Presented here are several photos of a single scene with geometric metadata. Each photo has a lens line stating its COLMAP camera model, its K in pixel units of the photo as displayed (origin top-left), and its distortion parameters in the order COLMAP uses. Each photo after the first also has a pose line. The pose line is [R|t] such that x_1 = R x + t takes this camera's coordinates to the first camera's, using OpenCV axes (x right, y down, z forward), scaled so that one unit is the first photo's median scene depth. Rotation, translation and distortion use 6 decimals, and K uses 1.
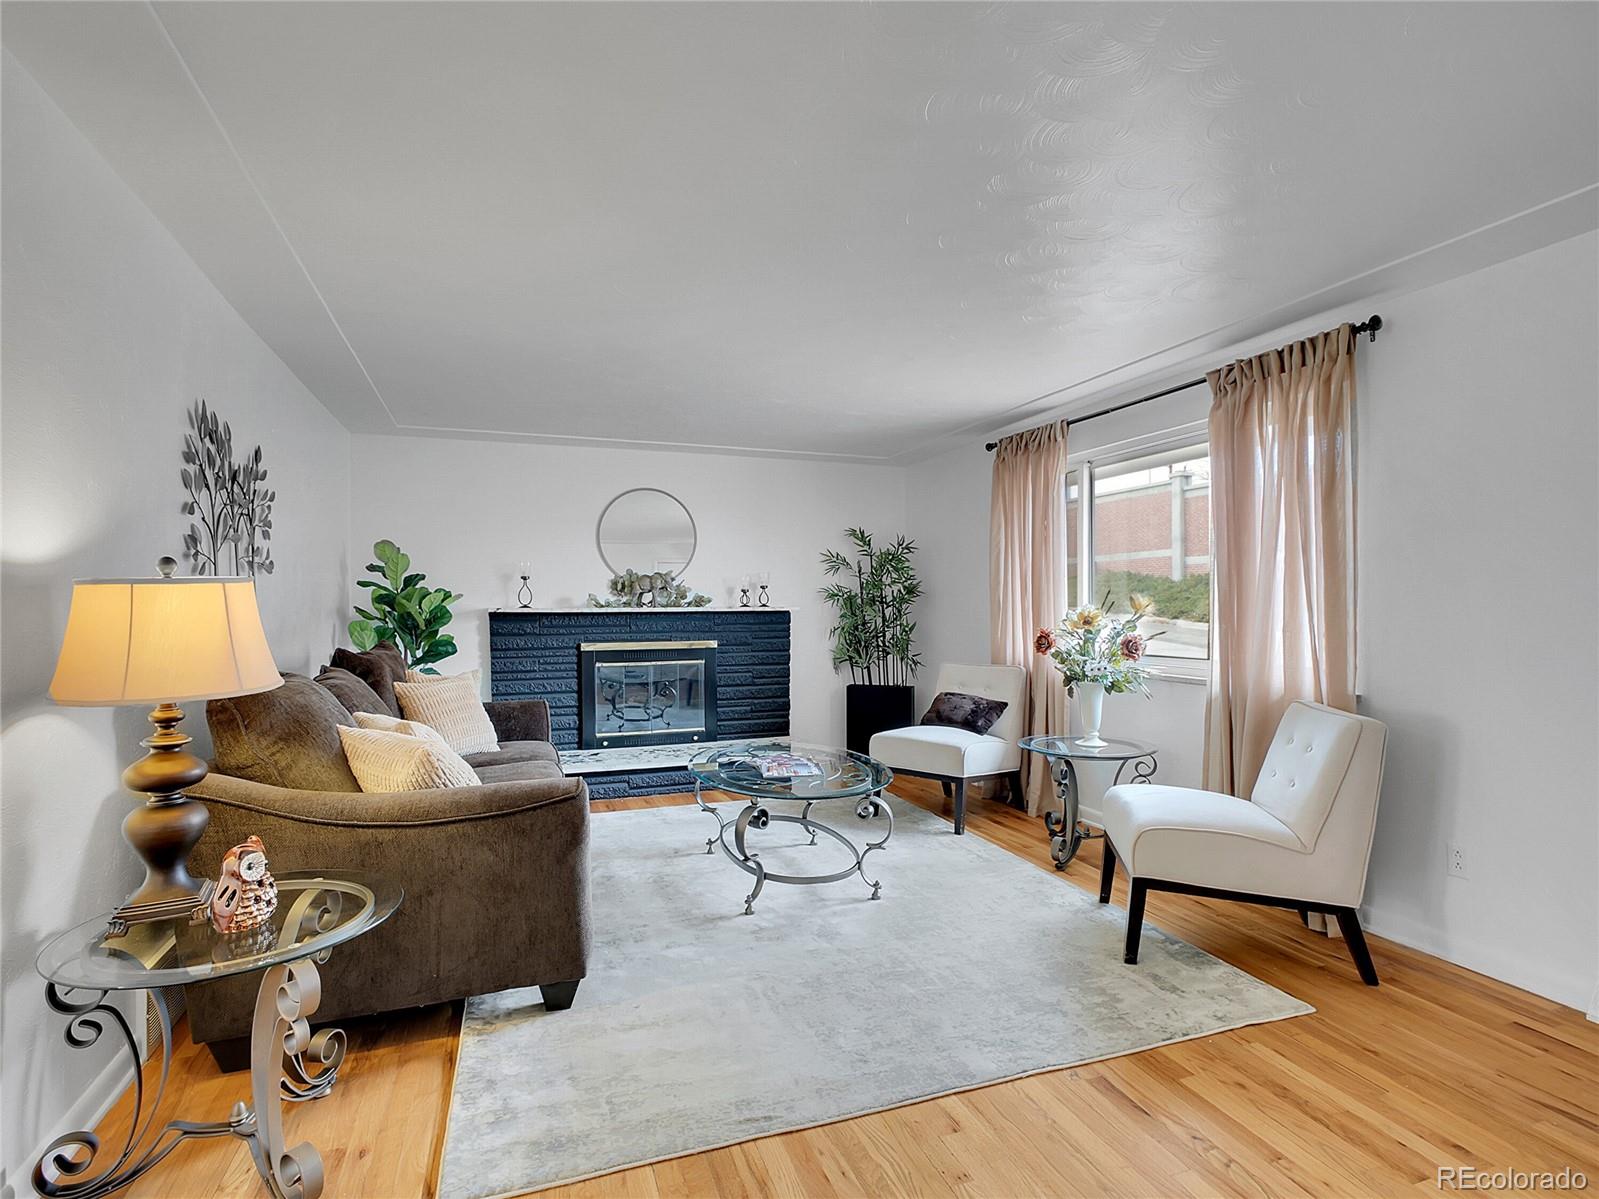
lens RADIAL K [[779.9, 0, 770.6], [0, 779.9, 592.2], [0, 0, 1]] dist [0.002286, 0.001123]
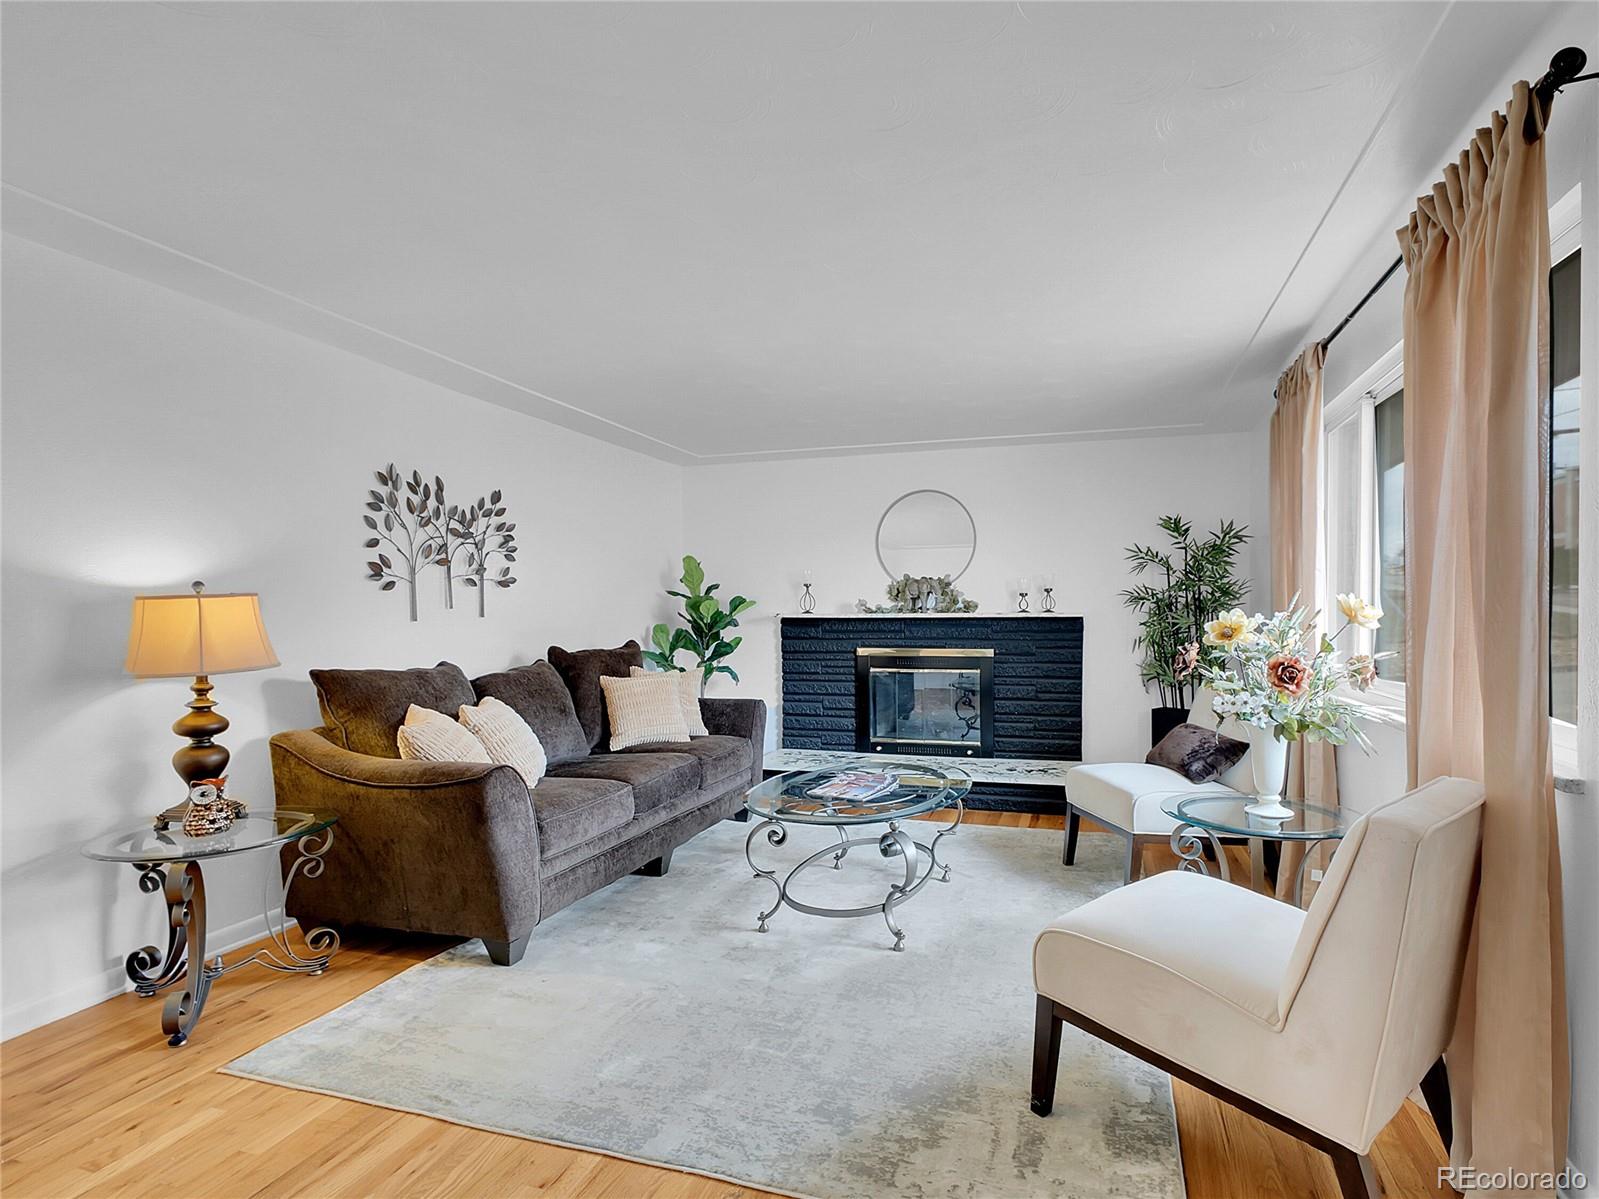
lens RADIAL K [[779.9, 0, 798.8], [0, 779.9, 608.1], [0, 0, 1]] dist [0.002286, 0.001123]
pose [[0.819644, -0.003315, -0.572864, 0.280781], [0.011302, 0.999882, 0.010385, 0.001521], [0.572762, -0.014986, 0.819584, 0.120126]]
